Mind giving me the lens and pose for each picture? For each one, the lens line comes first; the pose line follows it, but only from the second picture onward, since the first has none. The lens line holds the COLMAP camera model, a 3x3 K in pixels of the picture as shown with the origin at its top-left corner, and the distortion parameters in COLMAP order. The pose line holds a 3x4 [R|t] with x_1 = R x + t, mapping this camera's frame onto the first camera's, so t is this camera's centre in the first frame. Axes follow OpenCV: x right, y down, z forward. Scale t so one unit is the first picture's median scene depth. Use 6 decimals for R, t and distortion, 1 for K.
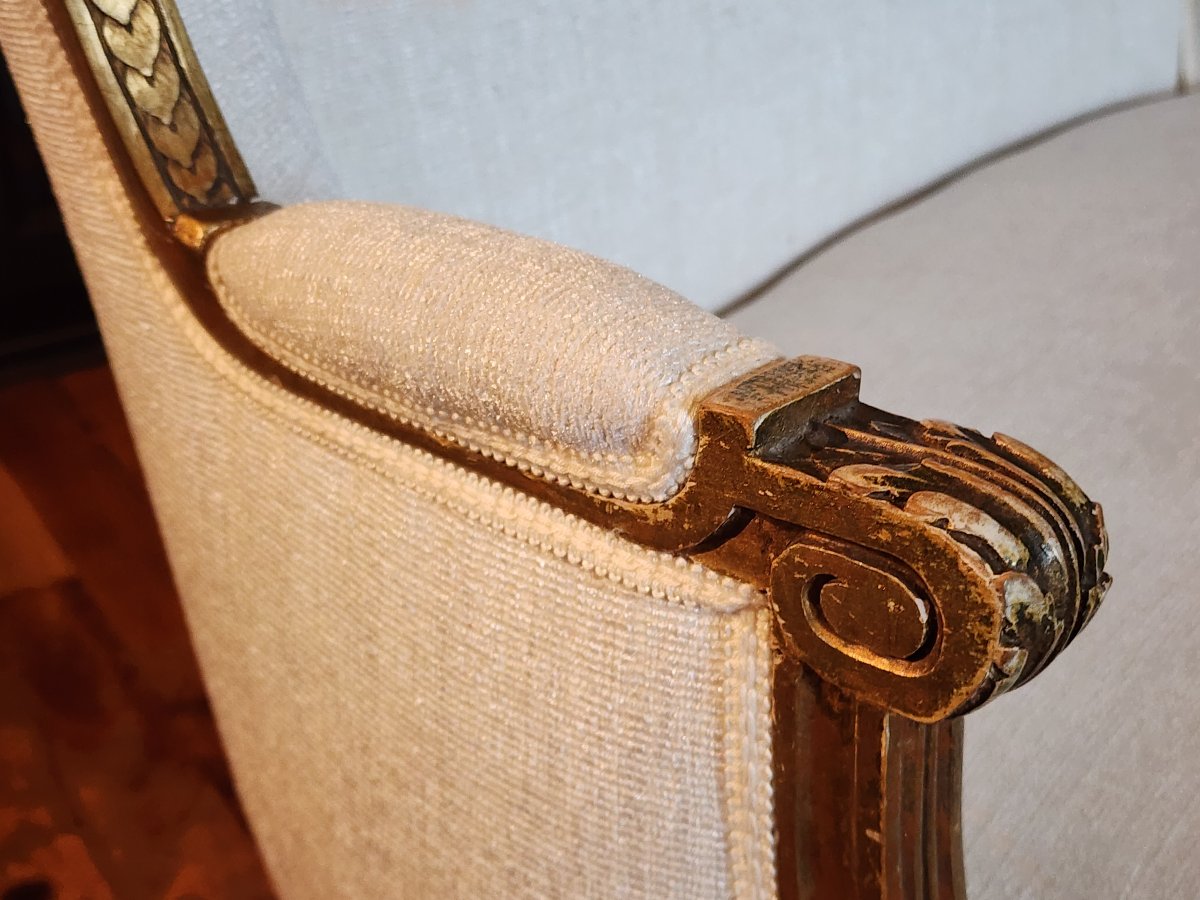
lens RADIAL K [[1610.1, 0, 593.6], [0, 1610.1, 446.8], [0, 0, 1]] dist [0.065747, 0.000000]
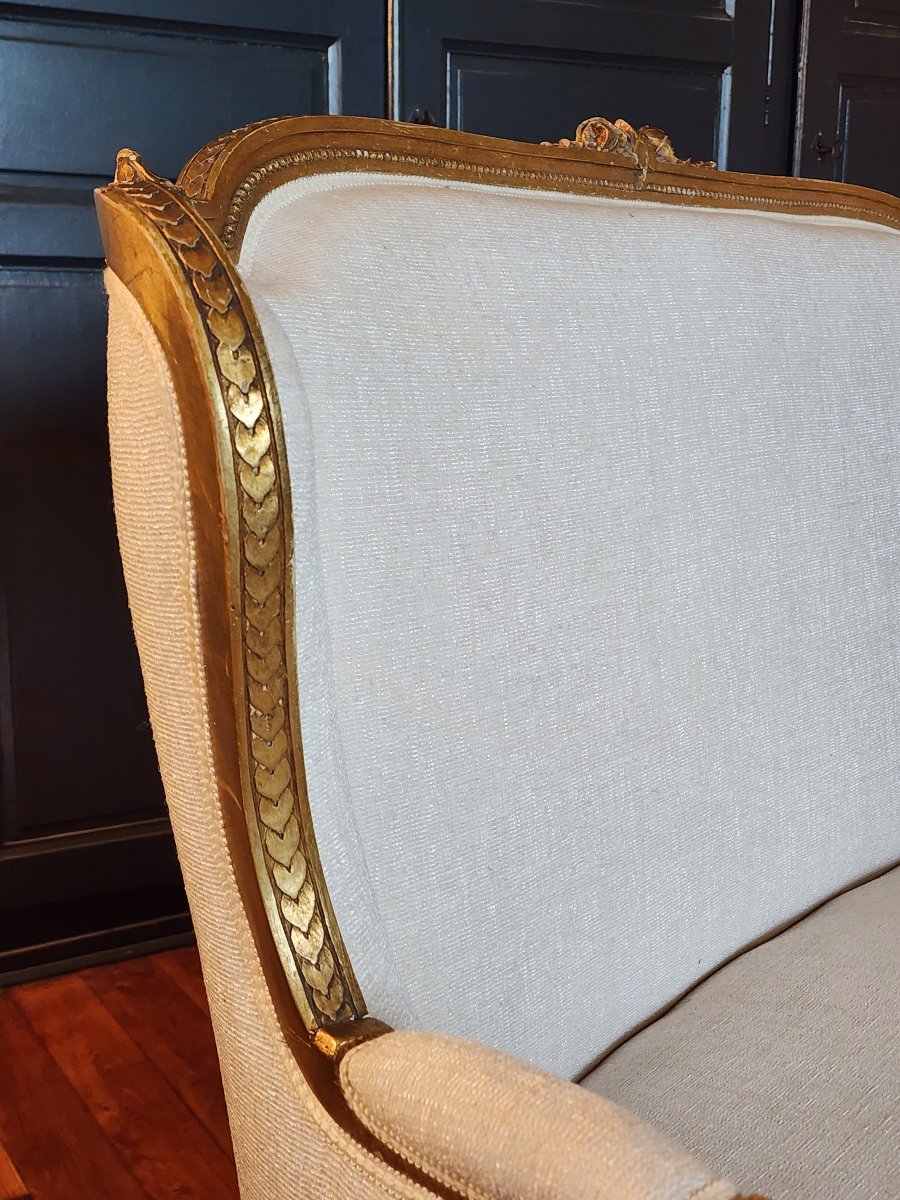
lens RADIAL K [[1610.1, 0, 459.8], [0, 1610.1, 600.7], [0, 0, 1]] dist [0.065747, 0.000000]
pose [[0.998455, 0.055239, -0.005970, -0.155373], [-0.054992, 0.967189, -0.248035, -0.180905], [-0.007927, 0.247980, 0.968733, -0.595071]]
